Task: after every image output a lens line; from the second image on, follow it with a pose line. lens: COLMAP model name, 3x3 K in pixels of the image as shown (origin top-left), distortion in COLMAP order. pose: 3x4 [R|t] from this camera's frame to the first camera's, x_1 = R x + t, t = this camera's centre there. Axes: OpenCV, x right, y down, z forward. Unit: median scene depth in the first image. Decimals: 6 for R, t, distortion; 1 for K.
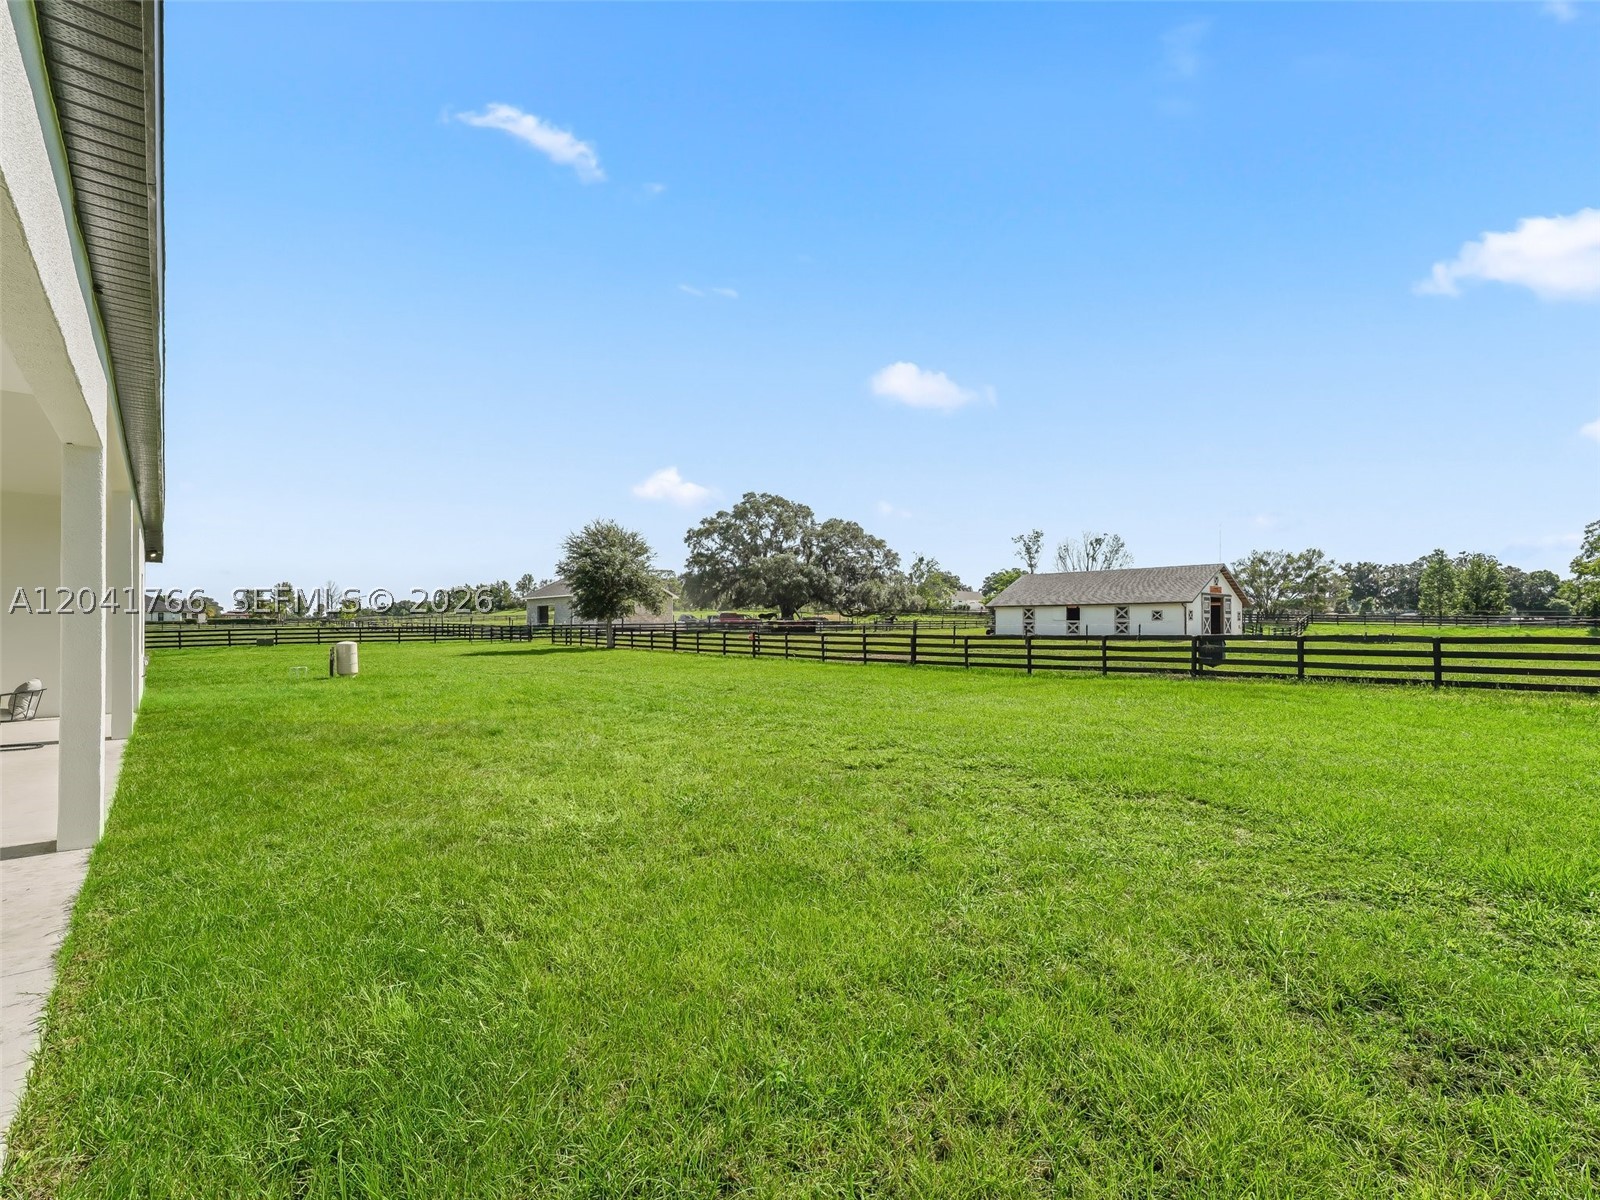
lens RADIAL K [[734.7, 0, 801.4], [0, 734.7, 609.7], [0, 0, 1]] dist [0.007799, -0.000736]
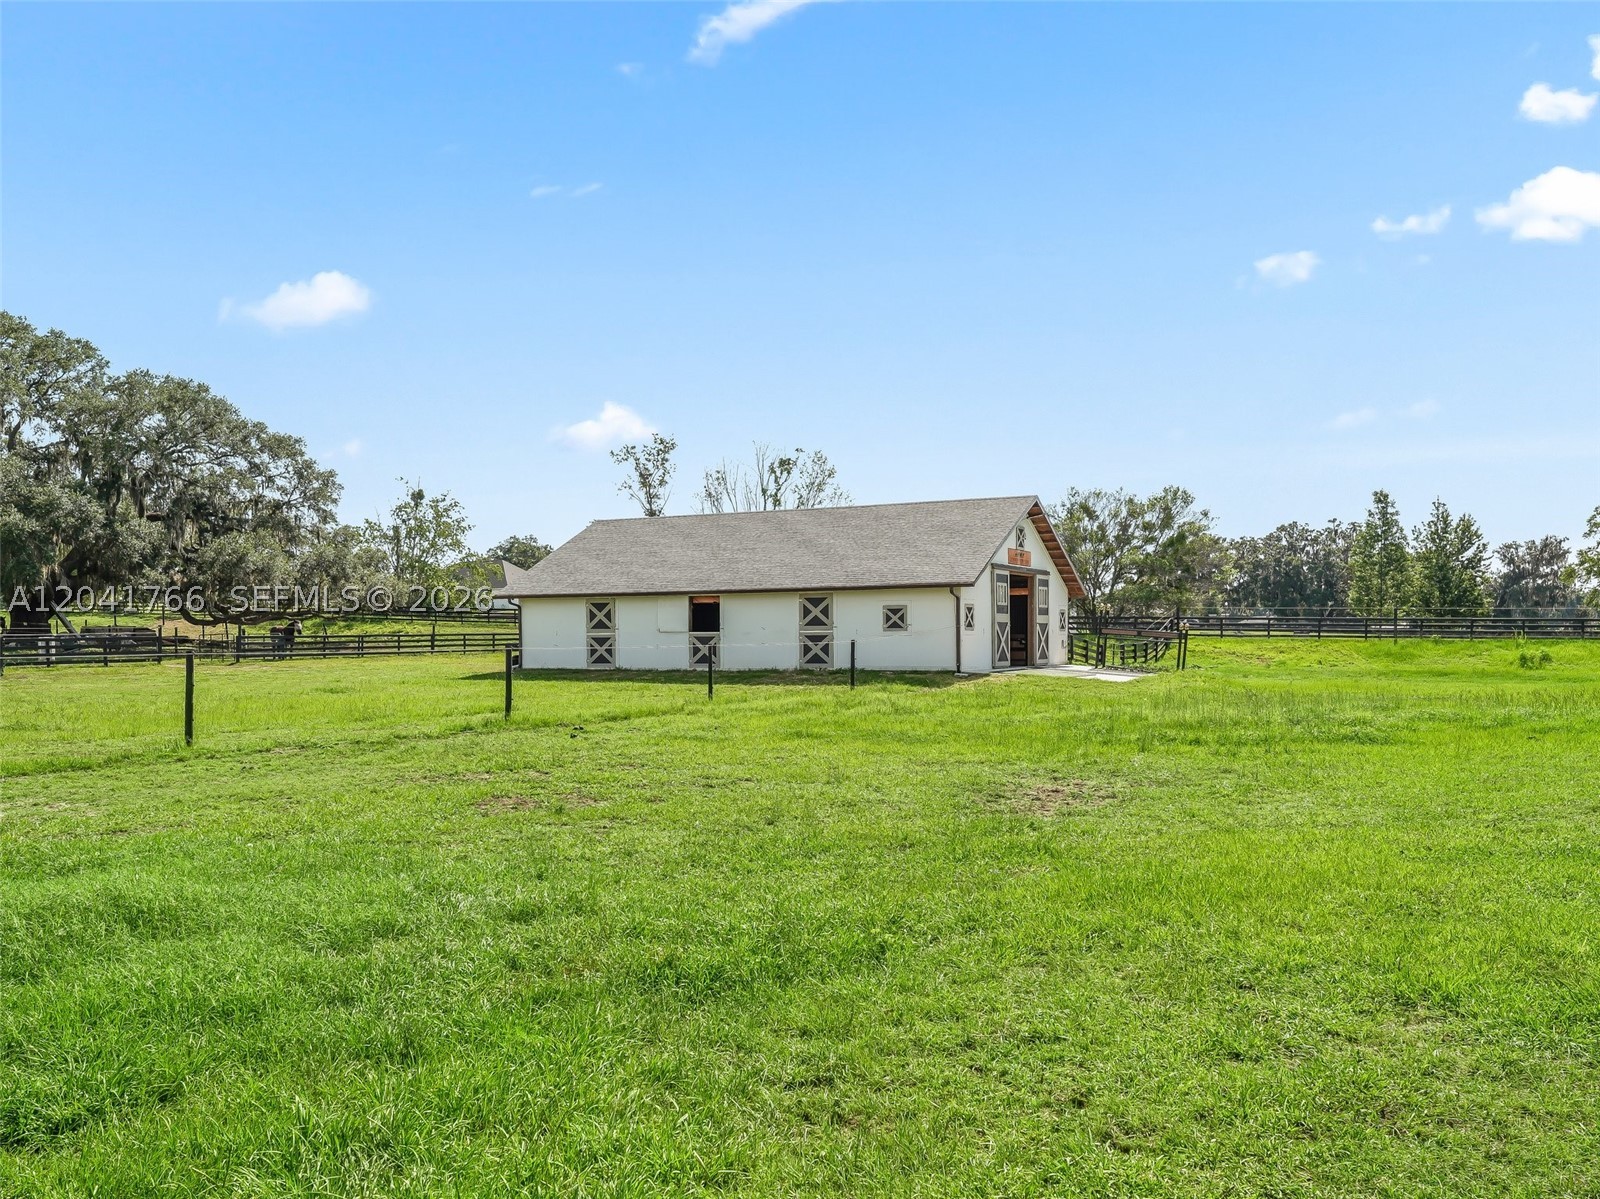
lens RADIAL K [[1230.6, 0, 801.0], [0, 1230.6, 599.2], [0, 0, 1]] dist [-0.004420, -0.000999]
pose [[0.931973, 0.004360, 0.362501, 0.145817], [-0.000087, 0.999930, -0.011802, 0.004065], [-0.362527, 0.010967, 0.931909, 0.298155]]
